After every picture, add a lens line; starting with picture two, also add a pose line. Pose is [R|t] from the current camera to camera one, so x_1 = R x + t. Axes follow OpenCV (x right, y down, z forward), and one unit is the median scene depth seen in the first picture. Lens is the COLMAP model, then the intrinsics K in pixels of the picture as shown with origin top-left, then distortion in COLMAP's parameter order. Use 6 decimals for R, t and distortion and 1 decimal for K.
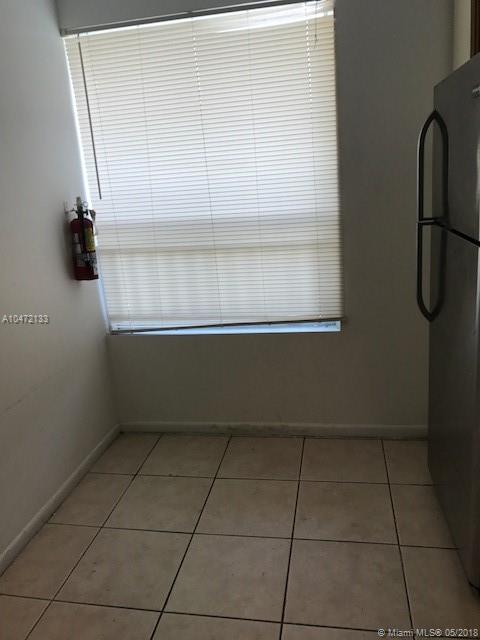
lens RADIAL K [[527.5, 0, 240.0], [0, 527.5, 320.0], [0, 0, 1]] dist [0.028244, 0.002777]
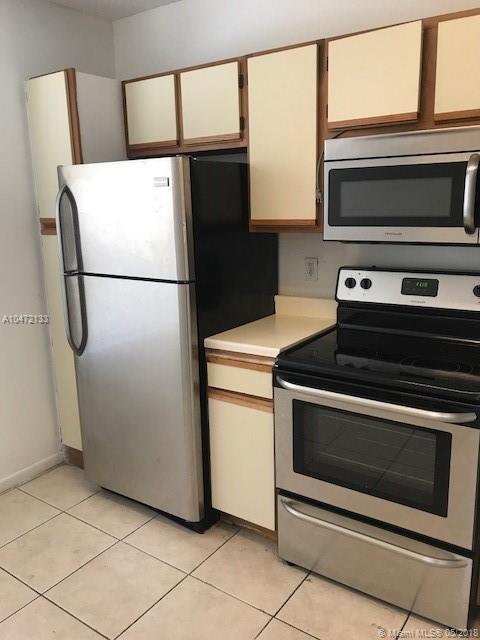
lens RADIAL K [[527.5, 0, 240.0], [0, 527.5, 320.0], [0, 0, 1]] dist [0.028244, 0.002777]
pose [[0.413226, -0.124751, 0.902043, -0.468873], [0.222712, 0.974335, 0.032724, -0.028175], [-0.882974, 0.187374, 0.430404, 0.125506]]
